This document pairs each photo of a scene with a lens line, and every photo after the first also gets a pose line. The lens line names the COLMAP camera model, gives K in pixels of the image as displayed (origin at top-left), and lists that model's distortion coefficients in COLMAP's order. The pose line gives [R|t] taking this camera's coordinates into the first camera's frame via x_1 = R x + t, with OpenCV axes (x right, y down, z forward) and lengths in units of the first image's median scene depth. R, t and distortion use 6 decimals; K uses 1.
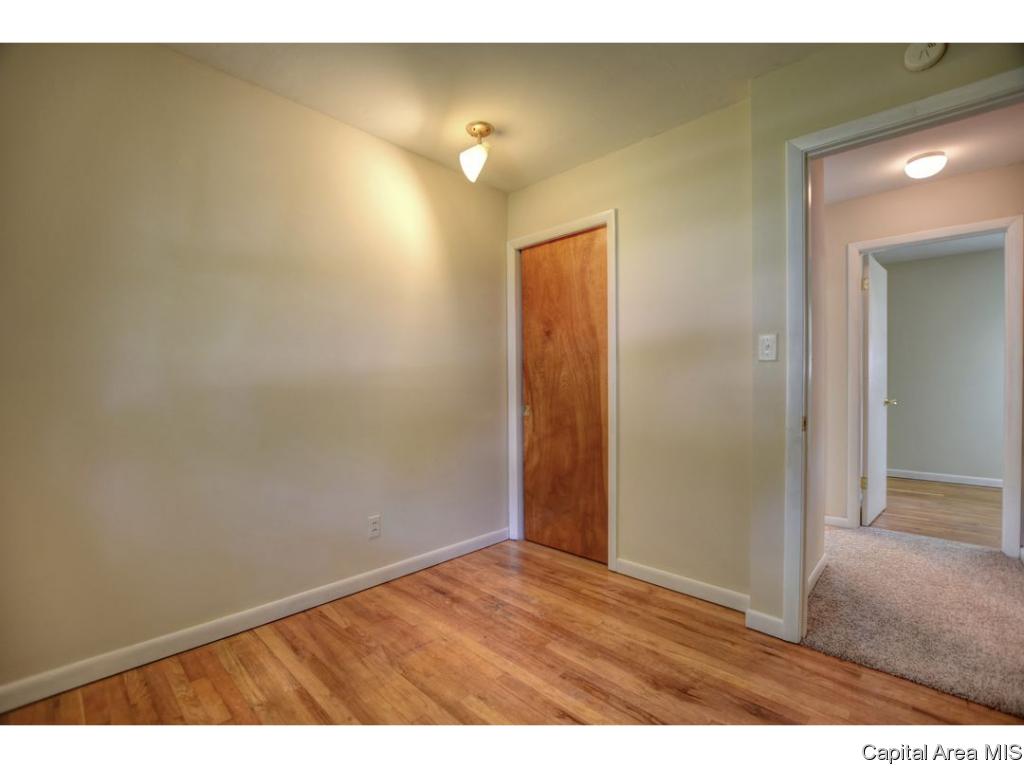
lens RADIAL K [[455.9, 0, 515.2], [0, 455.9, 388.2], [0, 0, 1]] dist [-0.027358, -0.000024]
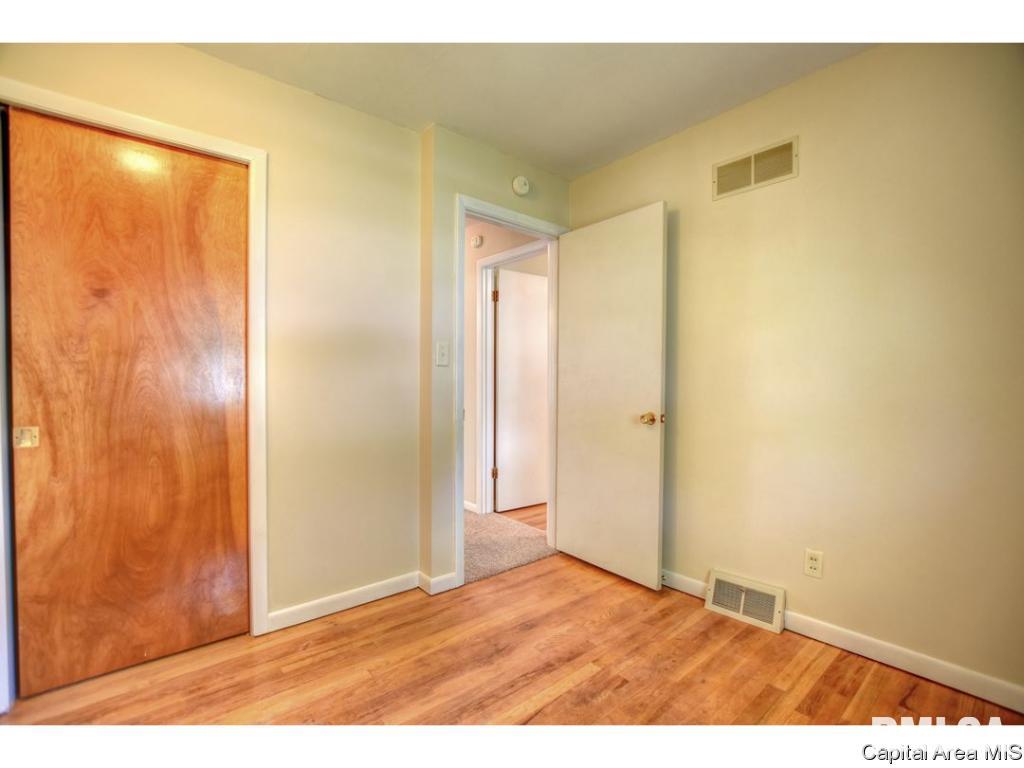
lens RADIAL K [[455.9, 0, 515.2], [0, 455.9, 388.2], [0, 0, 1]] dist [-0.027358, -0.000024]
pose [[0.109746, -0.005957, 0.993942, -0.475875], [0.006546, 0.999965, 0.005270, -0.004347], [-0.993938, 0.005928, 0.109782, 0.507122]]
